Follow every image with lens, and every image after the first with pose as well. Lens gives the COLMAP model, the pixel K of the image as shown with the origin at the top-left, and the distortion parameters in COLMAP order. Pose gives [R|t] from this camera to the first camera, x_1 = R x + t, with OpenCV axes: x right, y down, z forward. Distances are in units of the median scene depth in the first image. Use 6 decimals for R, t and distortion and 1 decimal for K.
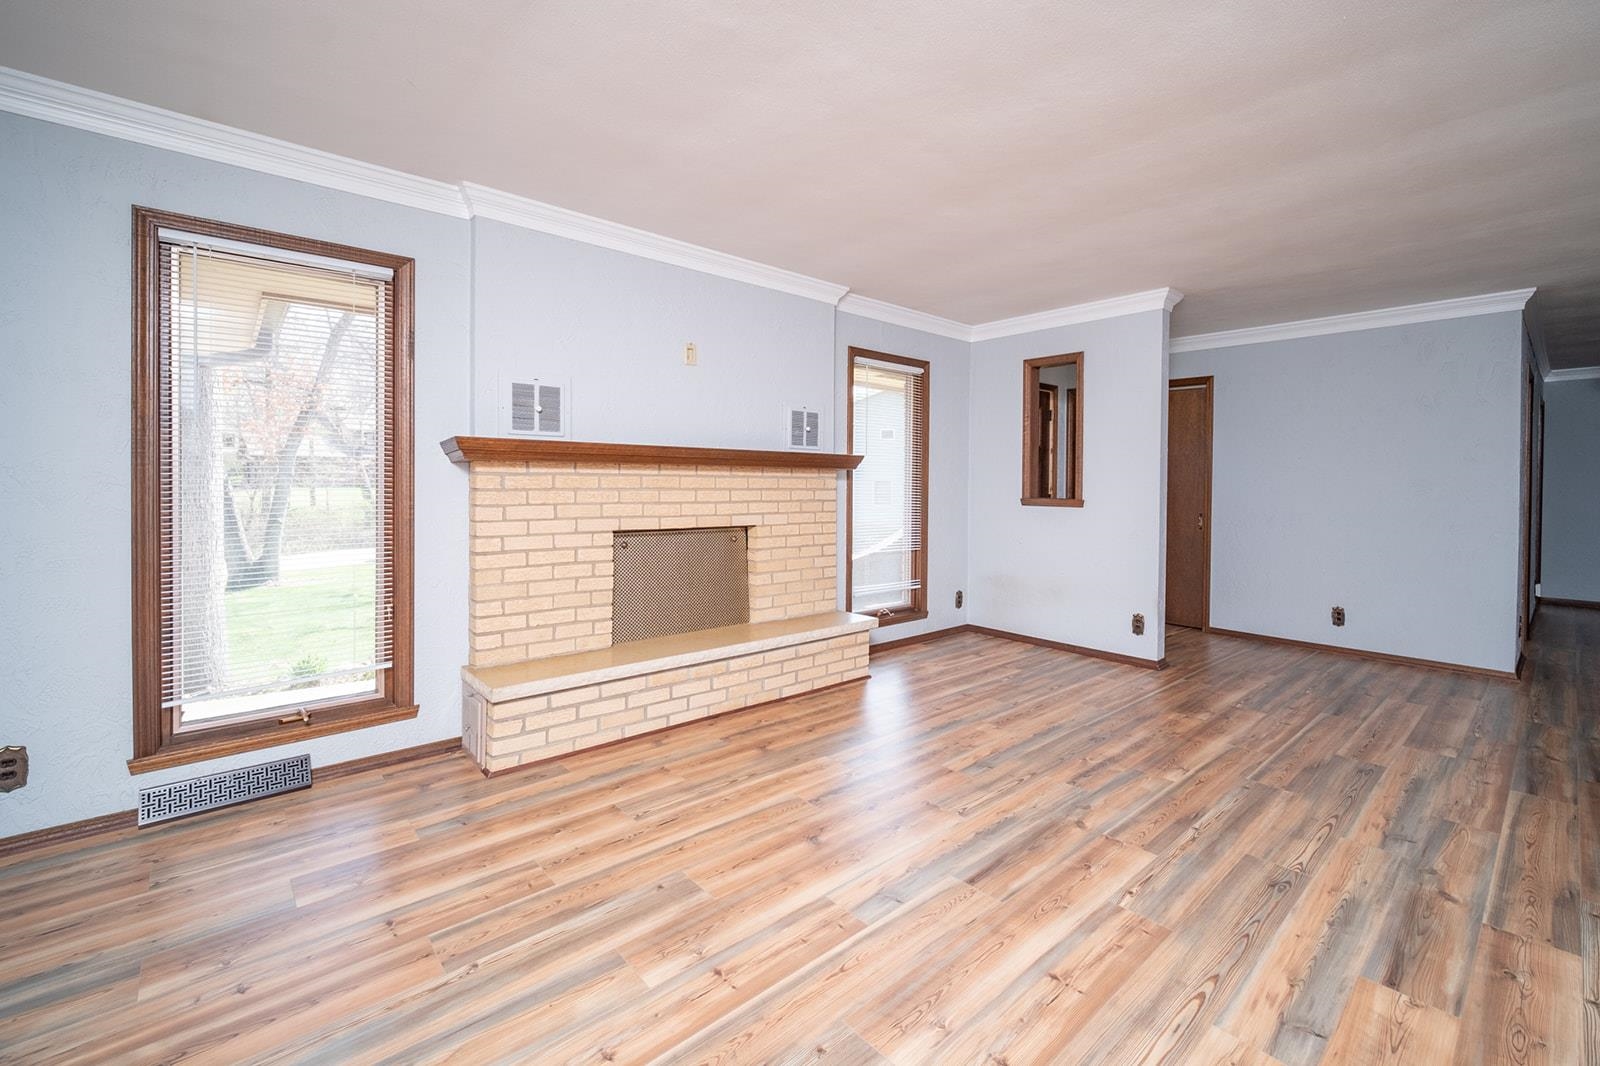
lens RADIAL K [[688.1, 0, 863.9], [0, 688.1, 489.7], [0, 0, 1]] dist [0.000689, -0.000341]
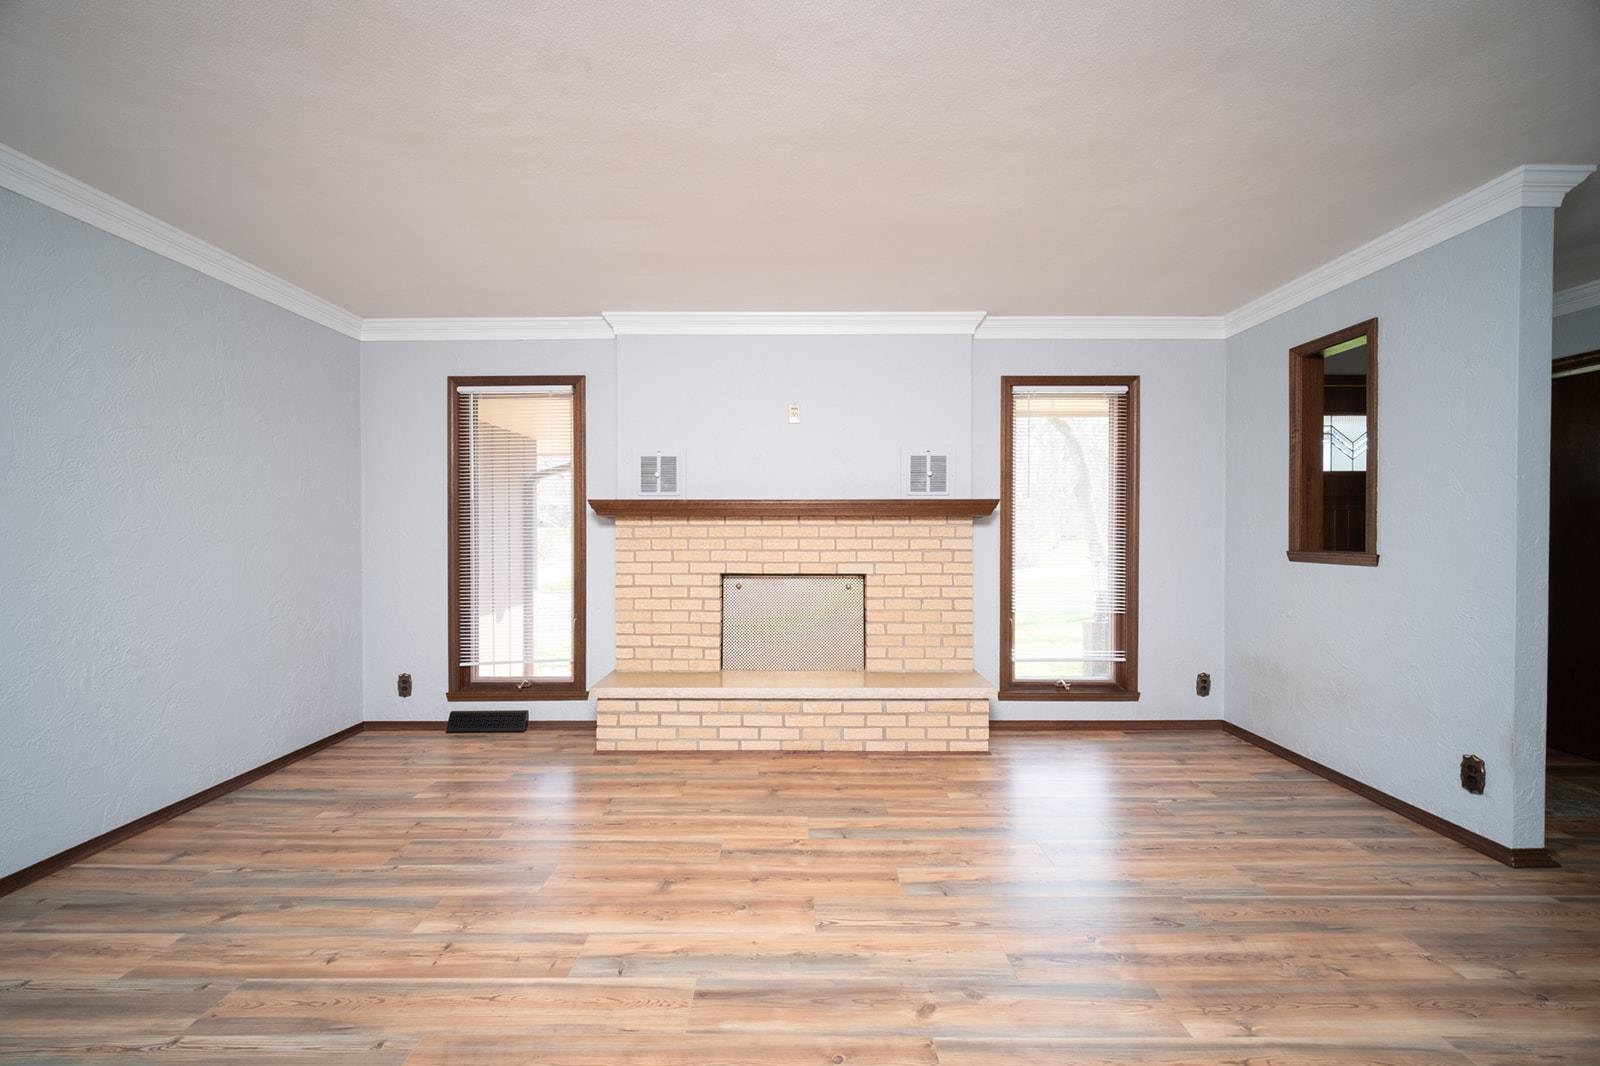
lens RADIAL K [[633.4, 0, 796.5], [0, 633.4, 535.8], [0, 0, 1]] dist [-0.001144, -0.000322]
pose [[0.719019, -0.003818, -0.694980, 0.506317], [0.000472, 0.999987, -0.005004, 0.001073], [0.694990, 0.003270, 0.719011, 0.328832]]
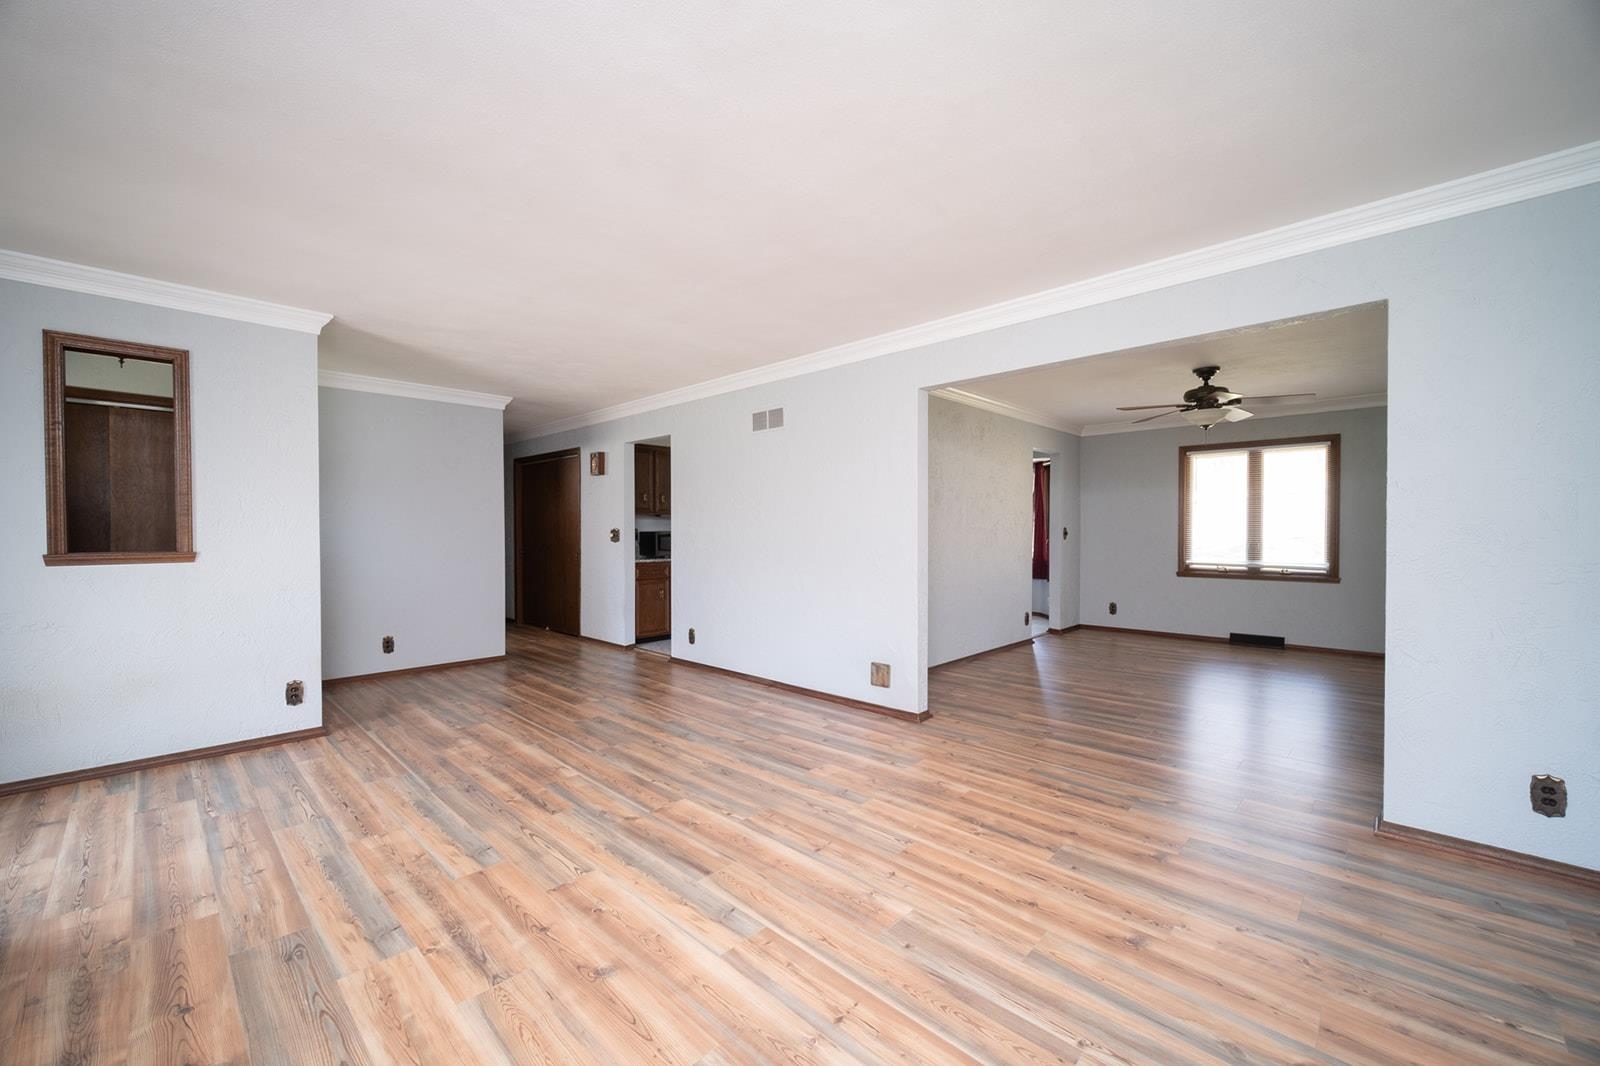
lens RADIAL K [[633.4, 0, 796.5], [0, 633.4, 535.8], [0, 0, 1]] dist [-0.001144, -0.000322]
pose [[-0.039620, -0.018987, 0.999034, -0.580578], [0.011887, 0.999740, 0.019472, -0.011879], [-0.999144, 0.012647, -0.039384, 0.565708]]
